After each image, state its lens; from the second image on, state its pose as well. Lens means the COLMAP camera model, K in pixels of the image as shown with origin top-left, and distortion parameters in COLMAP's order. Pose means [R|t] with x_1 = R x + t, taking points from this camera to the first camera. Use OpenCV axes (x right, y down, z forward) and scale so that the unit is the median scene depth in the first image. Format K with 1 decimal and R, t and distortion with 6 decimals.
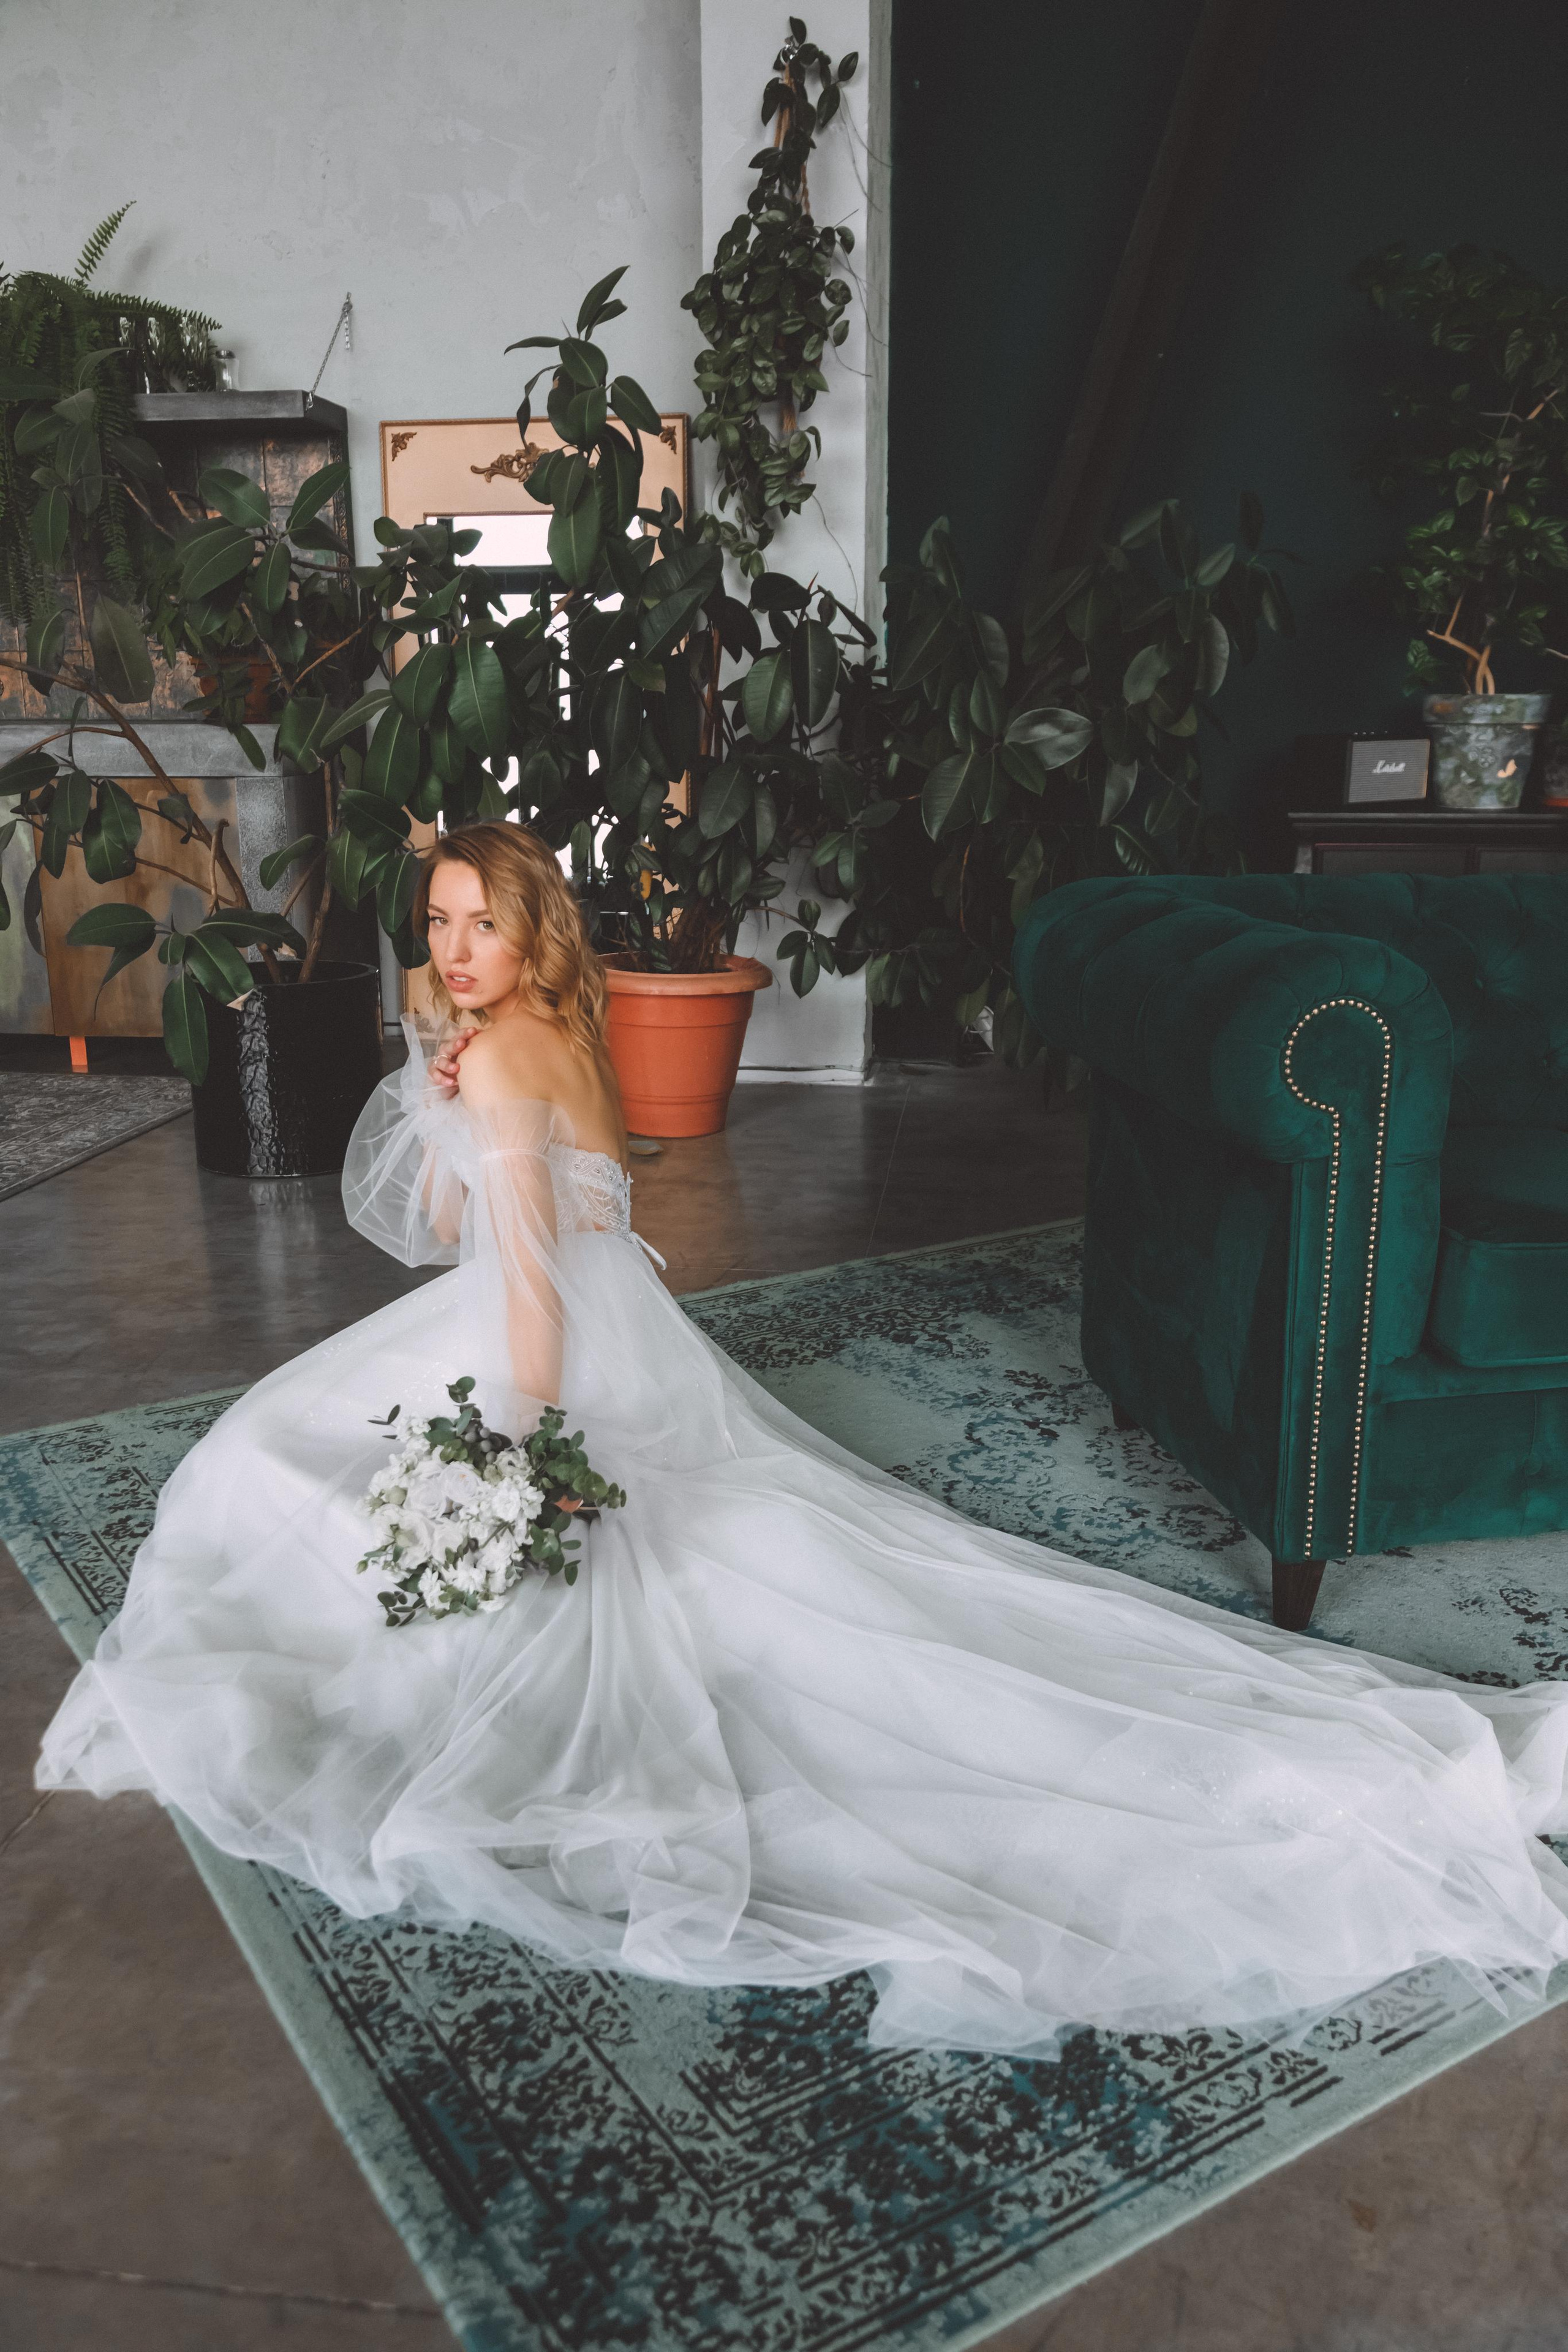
lens RADIAL K [[1876.7, 0, 785.6], [0, 1876.7, 1210.7], [0, 0, 1]] dist [0.001170, -0.011345]
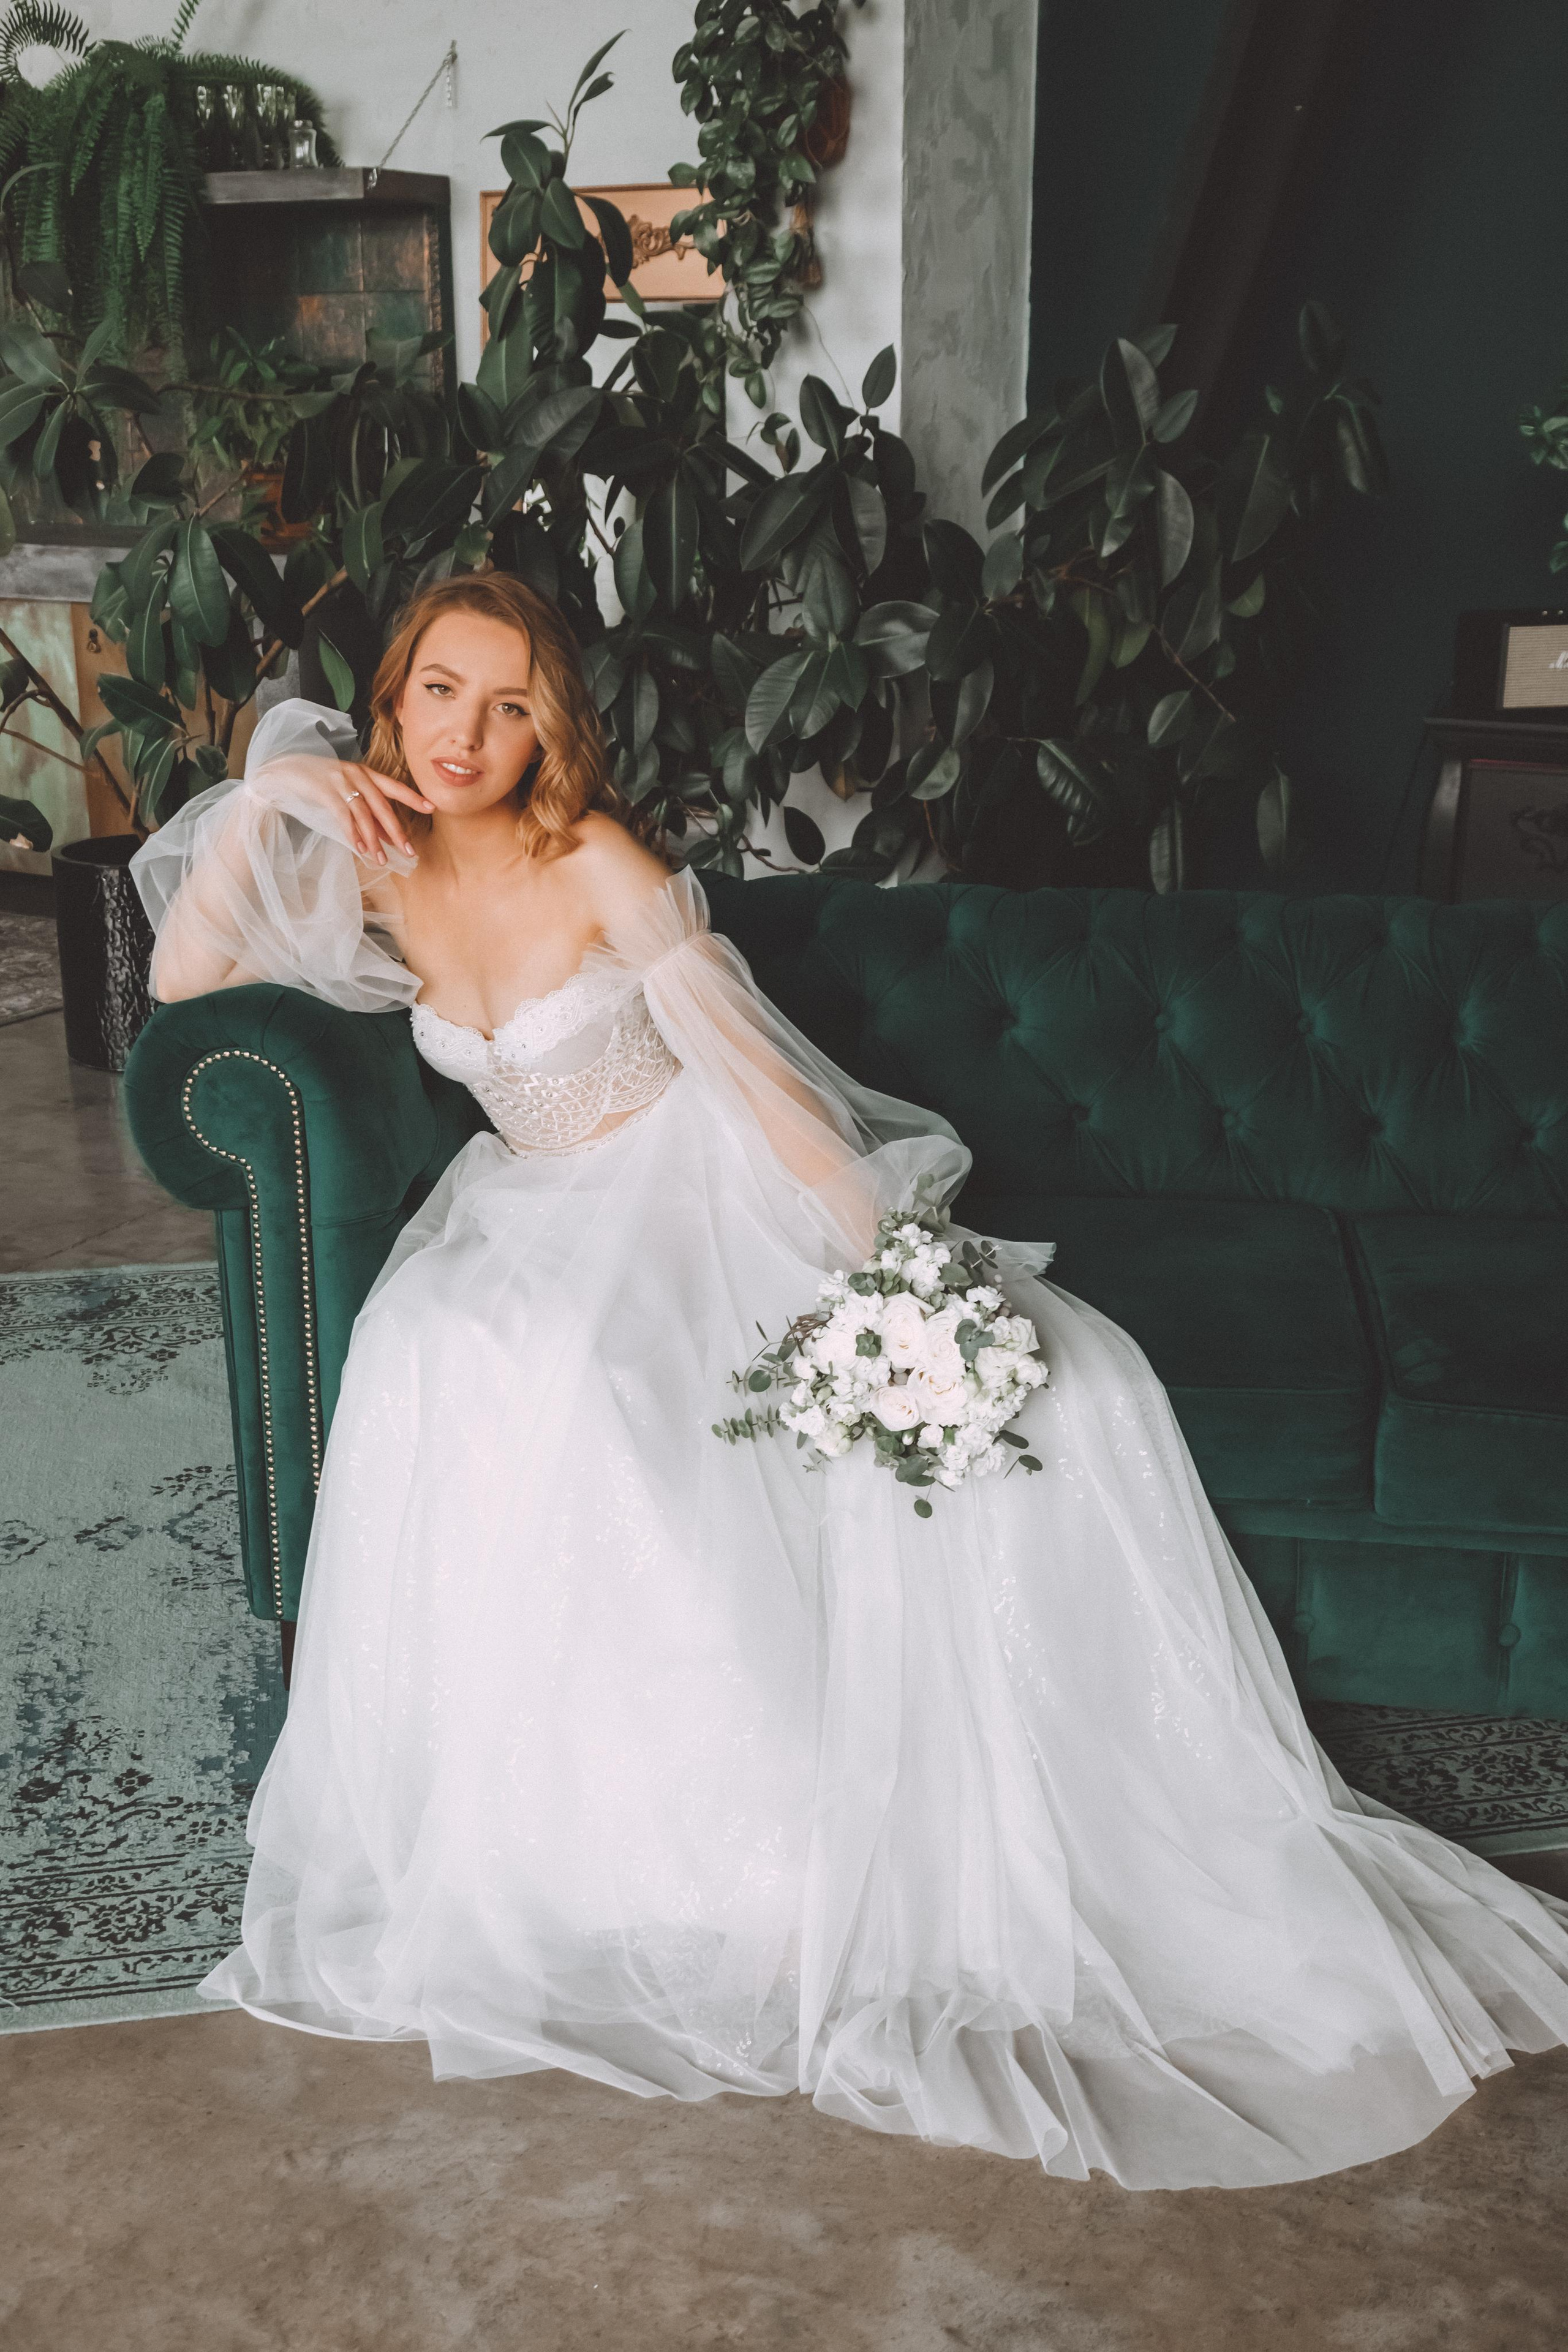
lens RADIAL K [[2516.8, 0, 761.9], [0, 2516.8, 1199.9], [0, 0, 1]] dist [0.006120, 0.000000]
pose [[0.934796, 0.114061, -0.336374, 0.573370], [-0.099103, 0.993183, 0.061366, -0.082008], [0.341080, -0.024029, 0.939727, -0.072689]]
